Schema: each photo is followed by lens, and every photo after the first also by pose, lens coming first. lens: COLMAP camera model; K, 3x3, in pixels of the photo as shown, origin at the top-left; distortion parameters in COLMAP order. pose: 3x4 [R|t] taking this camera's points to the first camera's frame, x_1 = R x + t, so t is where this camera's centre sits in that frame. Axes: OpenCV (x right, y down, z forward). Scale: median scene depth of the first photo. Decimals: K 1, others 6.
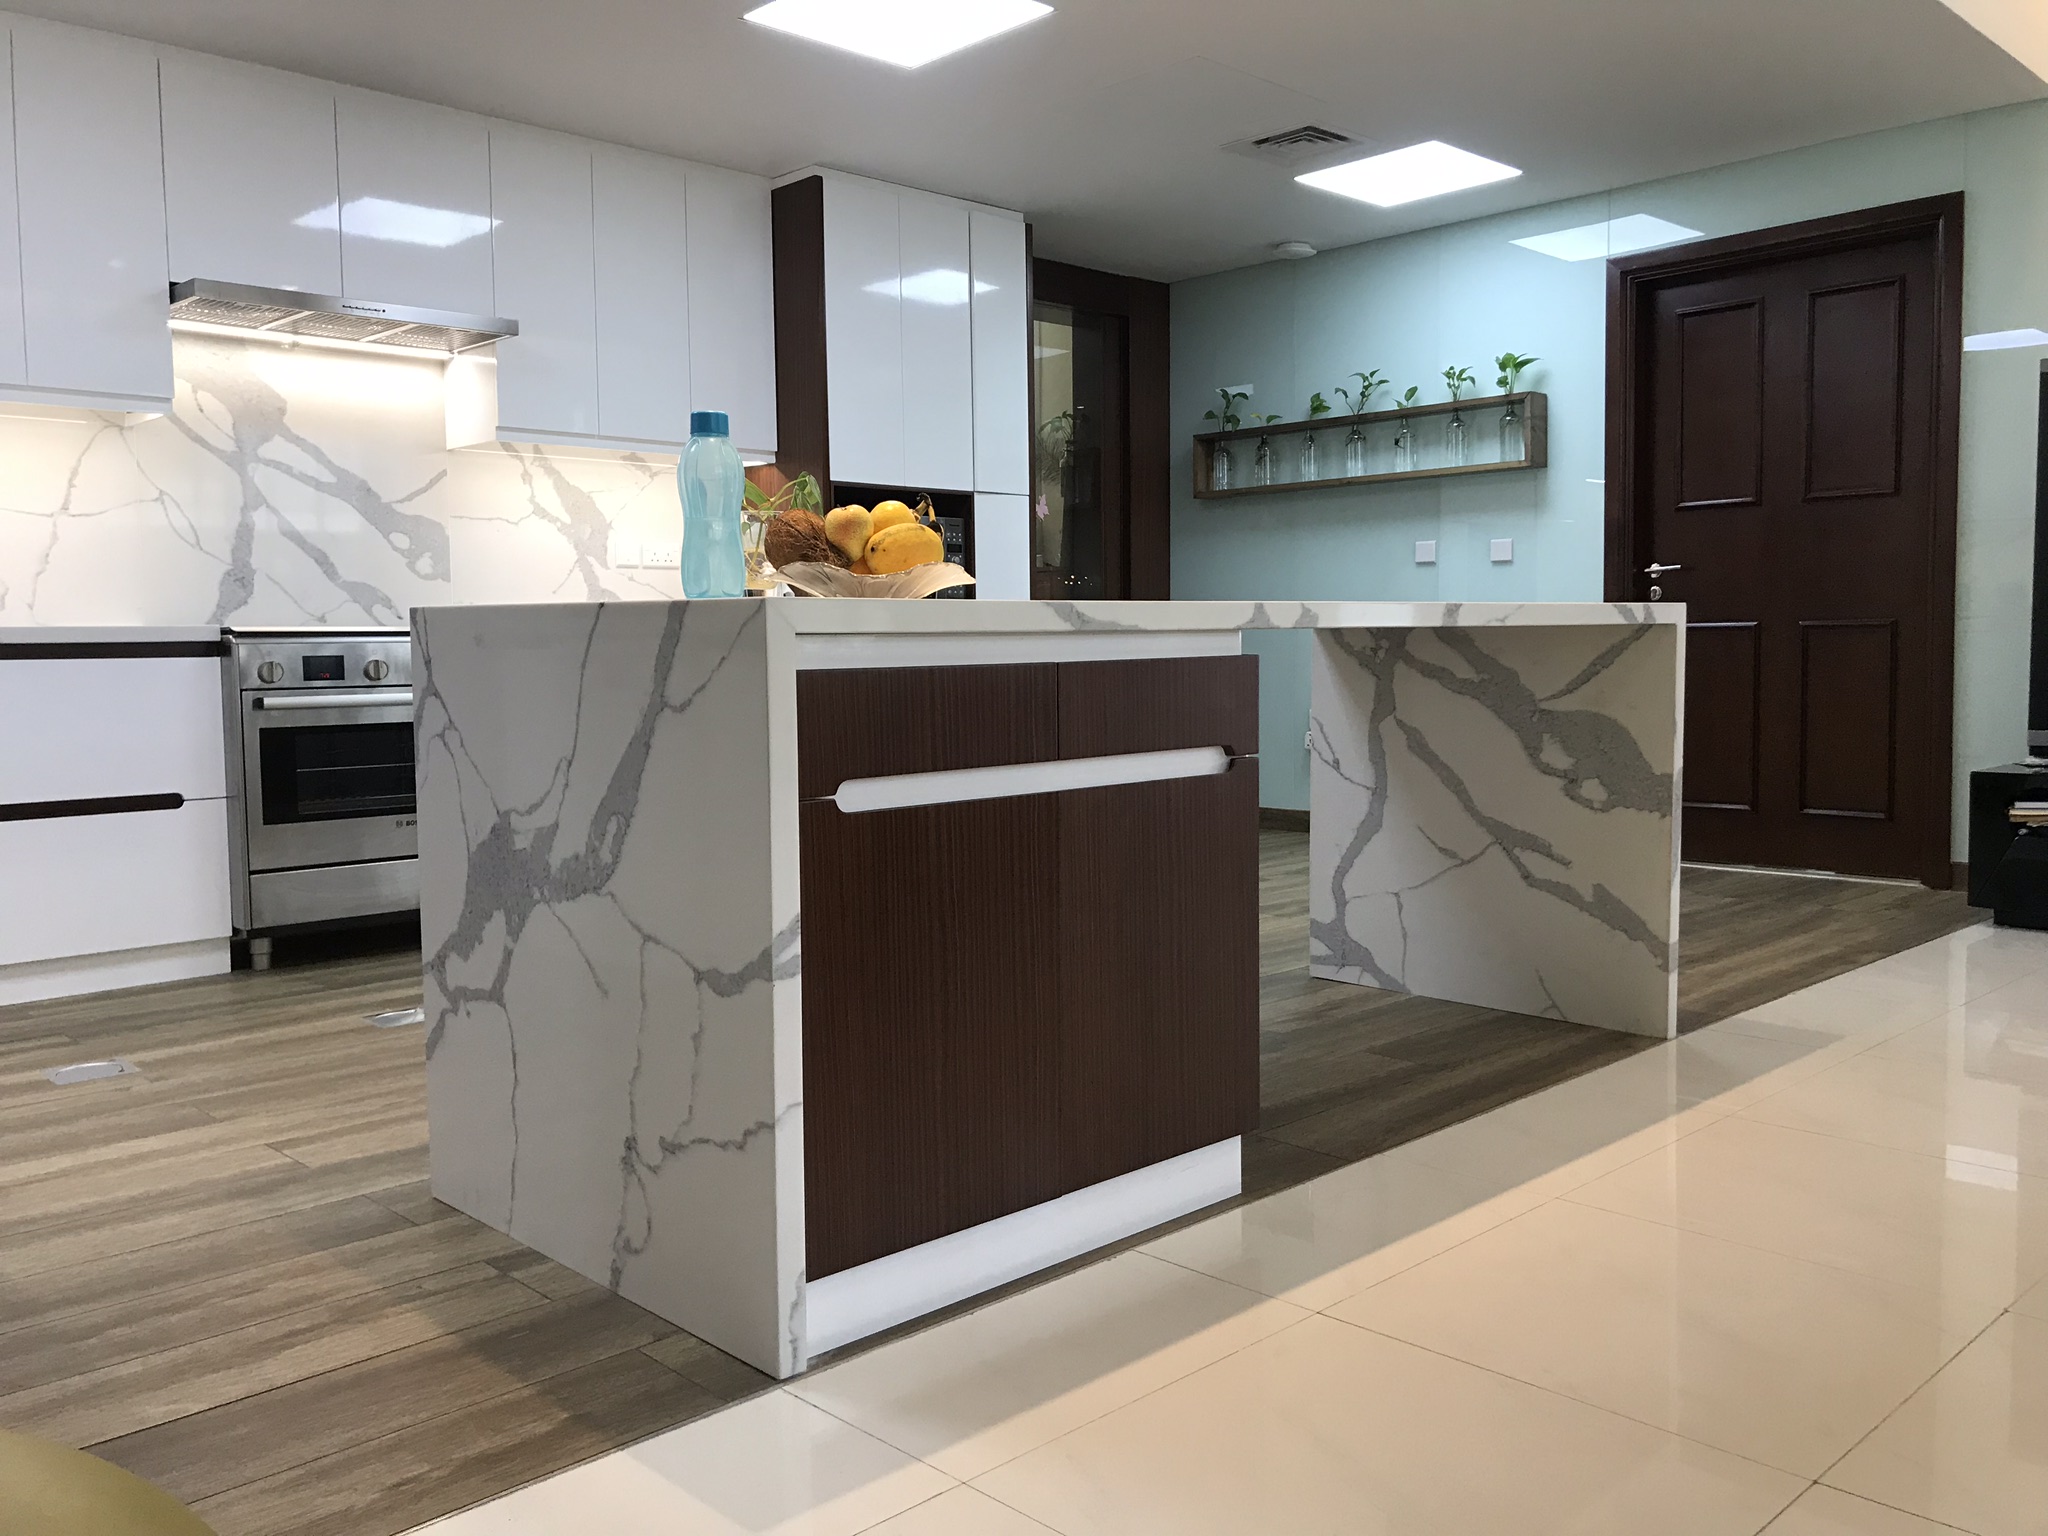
lens RADIAL K [[1684.1, 0, 1004.2], [0, 1684.1, 764.4], [0, 0, 1]] dist [0.033236, -0.032369]
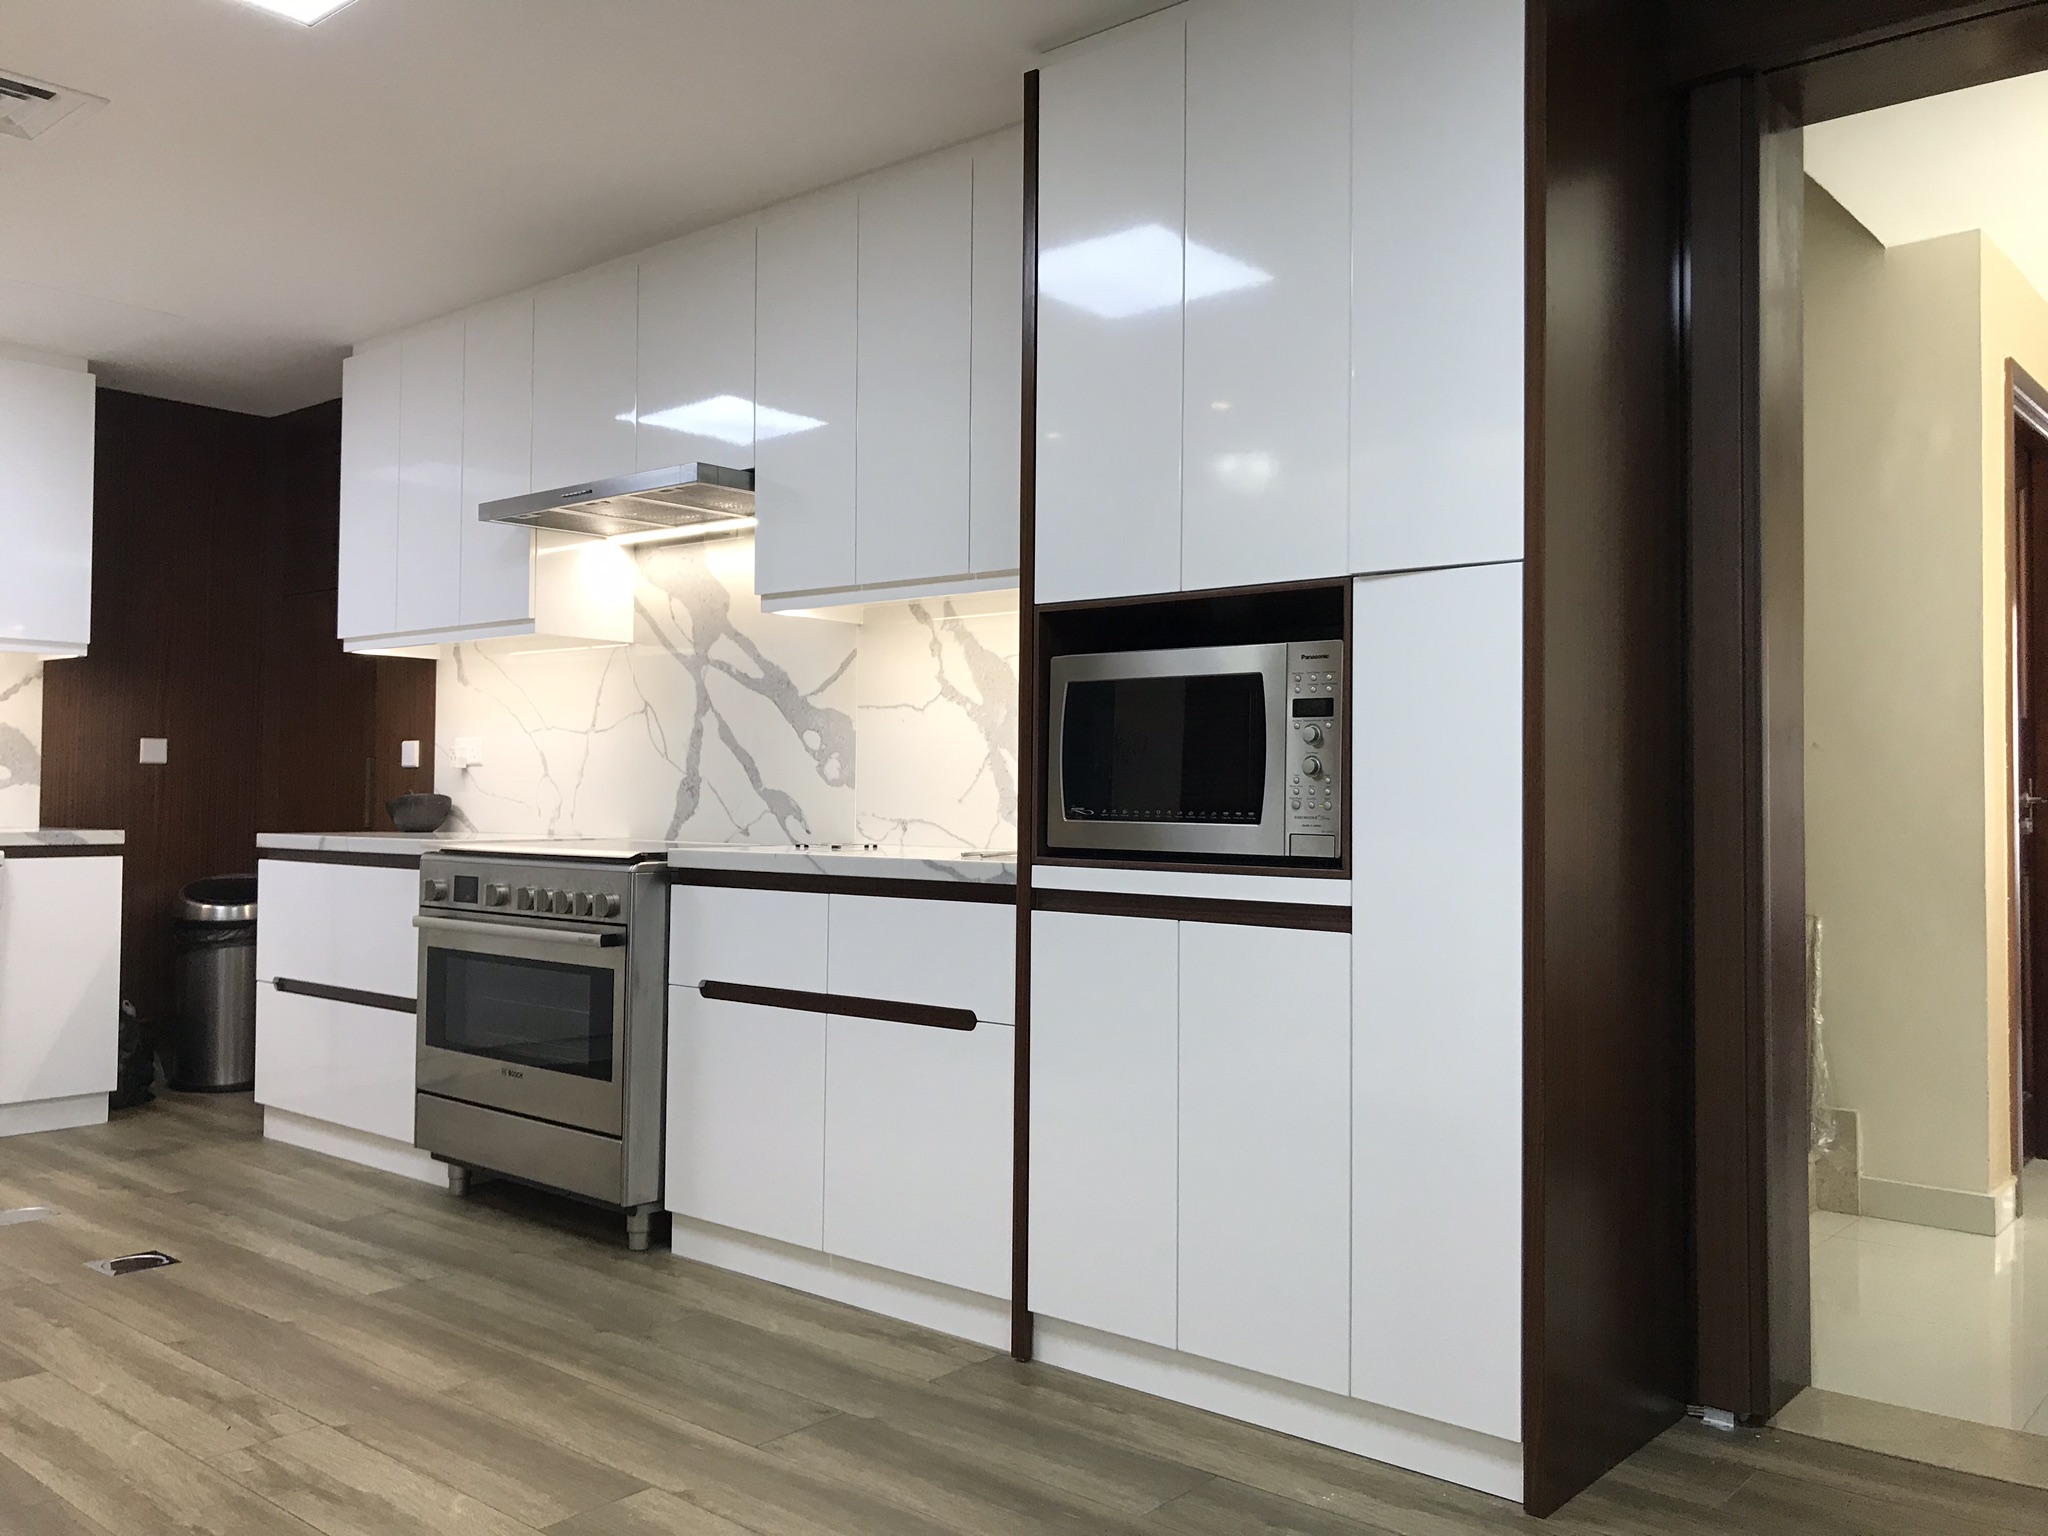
lens RADIAL K [[1684.1, 0, 997.4], [0, 1684.1, 755.2], [0, 0, 1]] dist [0.033236, -0.032369]
pose [[0.078270, -0.007237, -0.996906, 0.487365], [-0.083080, 0.996448, -0.013756, -0.123582], [0.993464, 0.083899, 0.077391, 1.049176]]
